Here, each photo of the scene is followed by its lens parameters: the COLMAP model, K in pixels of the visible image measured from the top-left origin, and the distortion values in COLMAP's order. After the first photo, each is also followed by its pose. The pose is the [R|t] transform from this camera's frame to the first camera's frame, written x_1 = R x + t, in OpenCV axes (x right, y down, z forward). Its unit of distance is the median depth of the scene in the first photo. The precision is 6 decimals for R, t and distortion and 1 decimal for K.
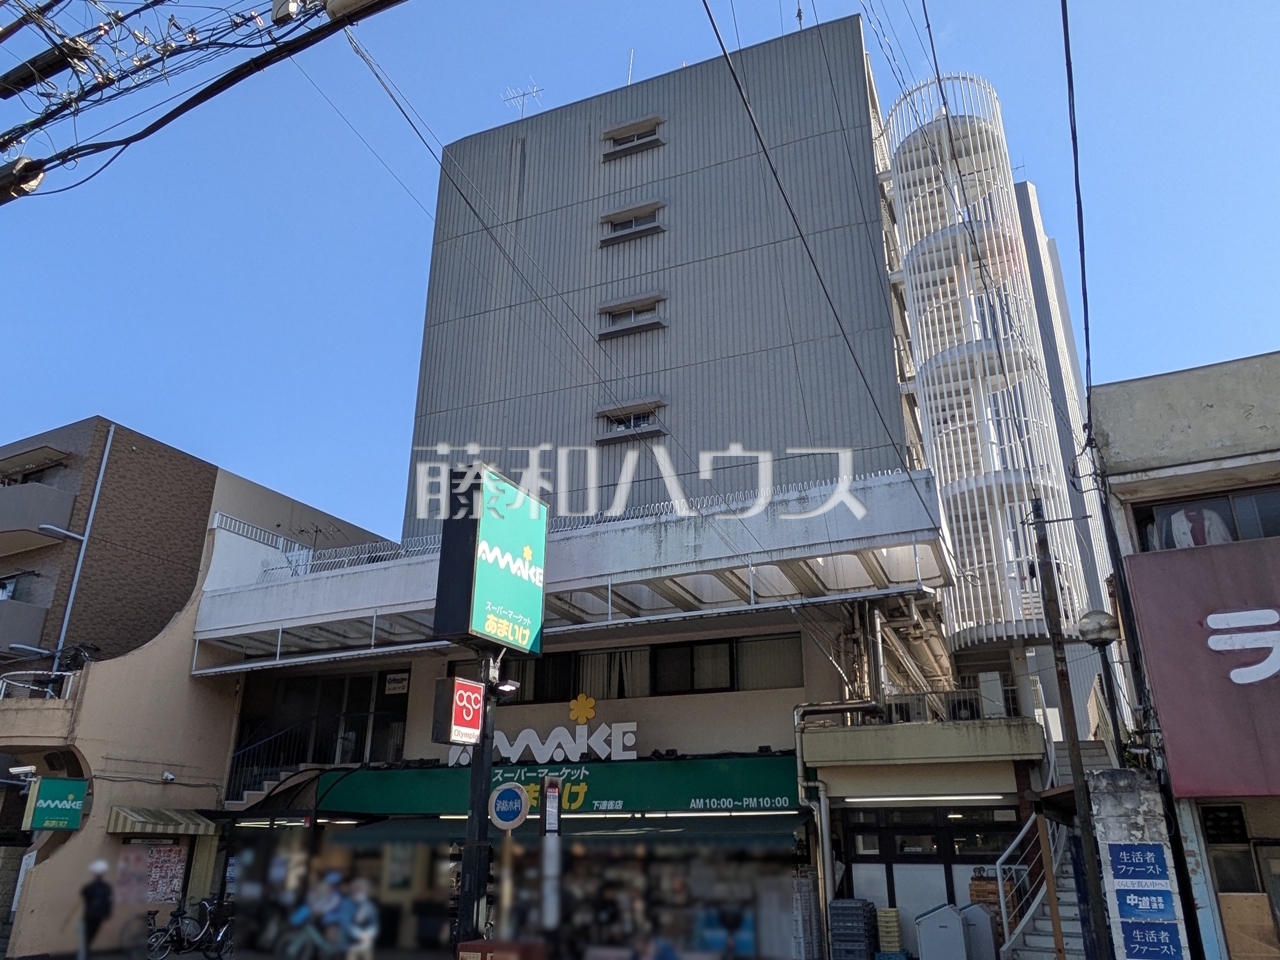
lens RADIAL K [[904.3, 0, 649.1], [0, 904.3, 511.3], [0, 0, 1]] dist [0.001457, -0.000078]
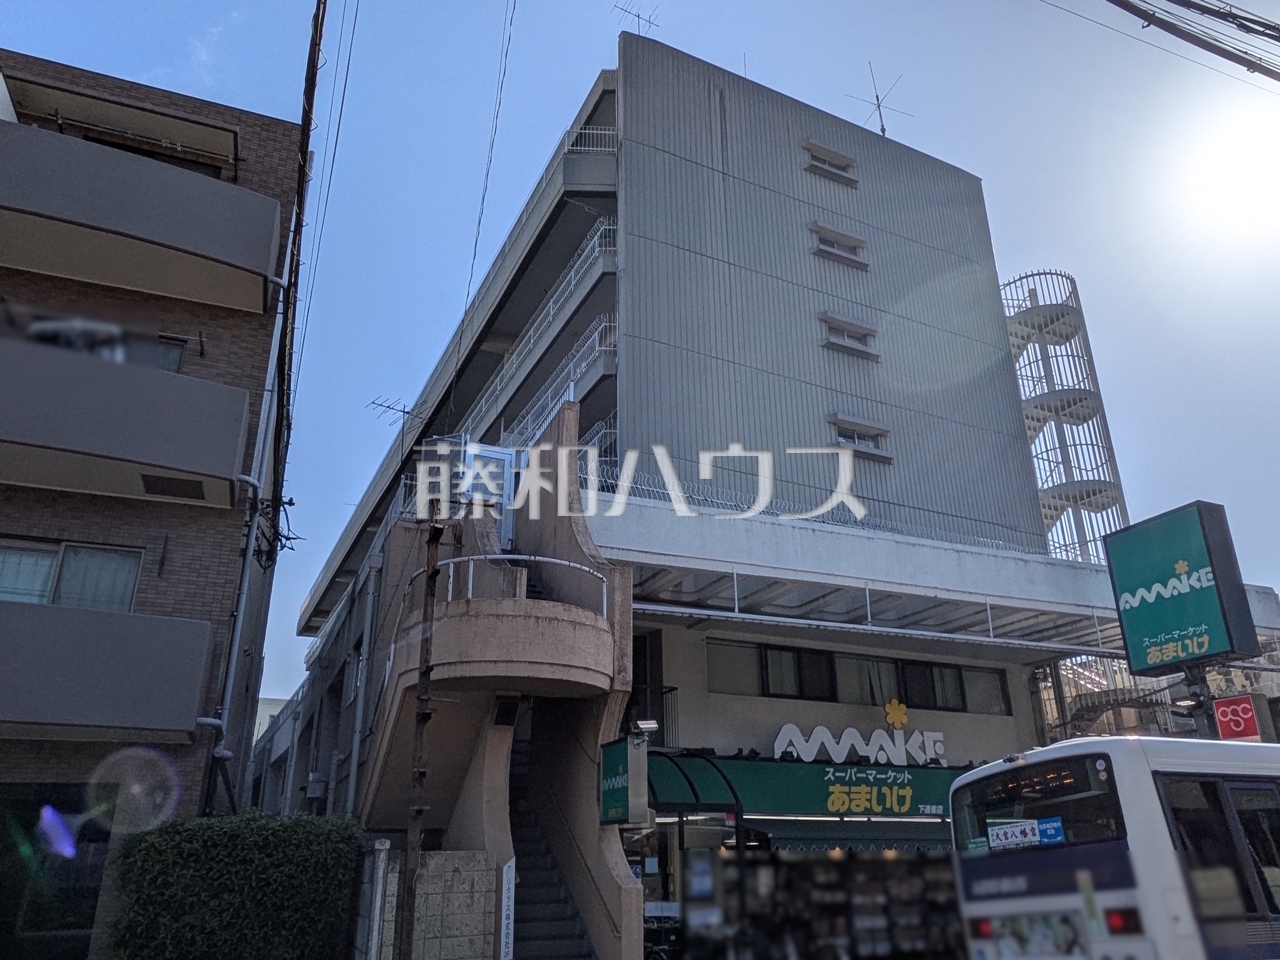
lens RADIAL K [[904.3, 0, 649.1], [0, 904.3, 511.3], [0, 0, 1]] dist [0.001457, -0.000078]
pose [[0.663177, 0.261729, 0.701209, -1.019407], [-0.251888, 0.960263, -0.120195, 0.190424], [-0.704804, -0.096915, 0.702751, 0.499546]]
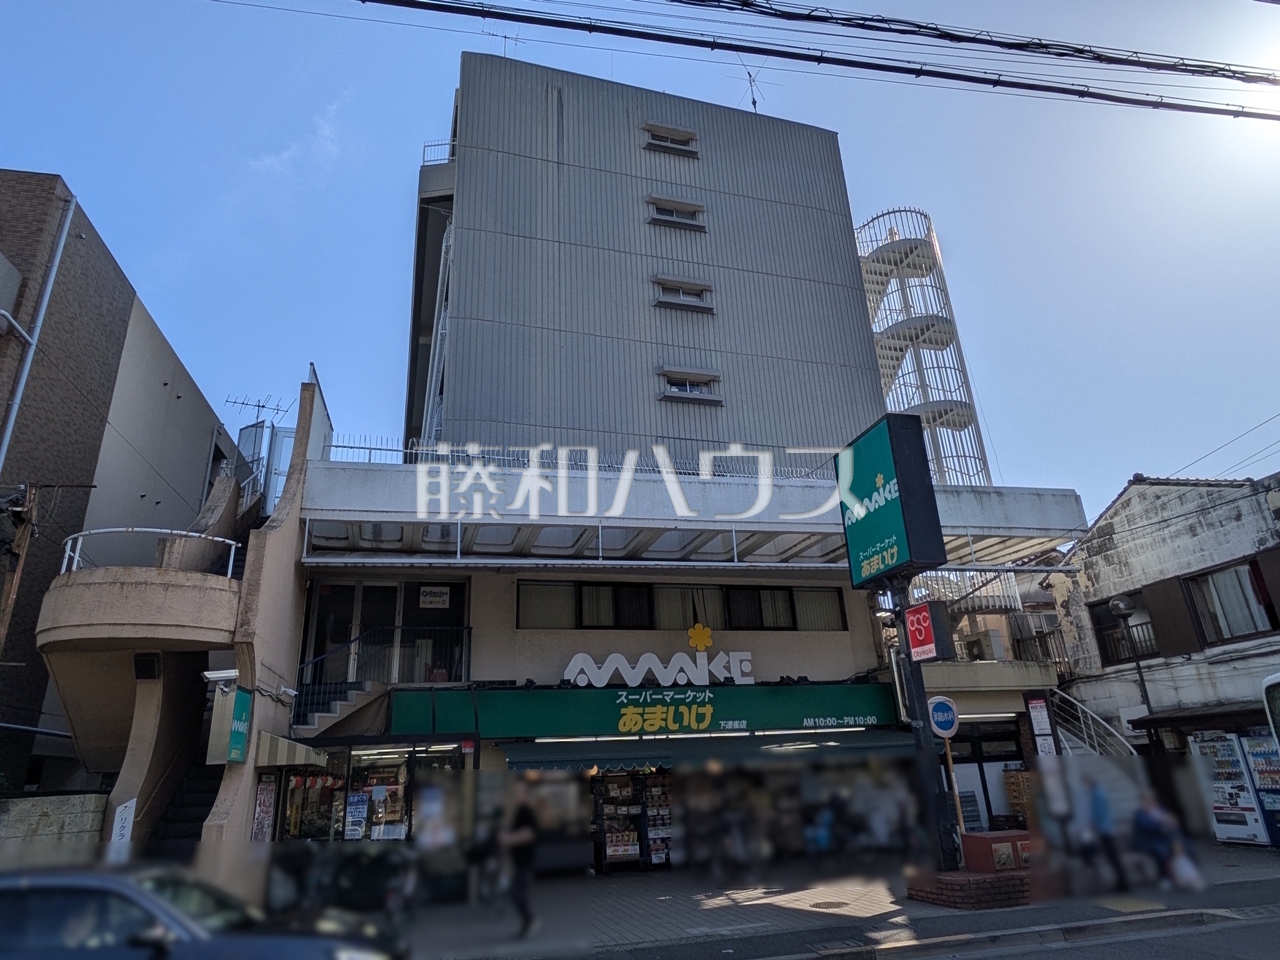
lens RADIAL K [[769.2, 0, 641.4], [0, 769.2, 471.4], [0, 0, 1]] dist [0.000557, 0.001358]
pose [[0.777784, 0.191857, 0.598534, -0.717969], [-0.176457, 0.980629, -0.085033, 0.112347], [-0.603253, -0.039478, 0.796572, 0.306343]]
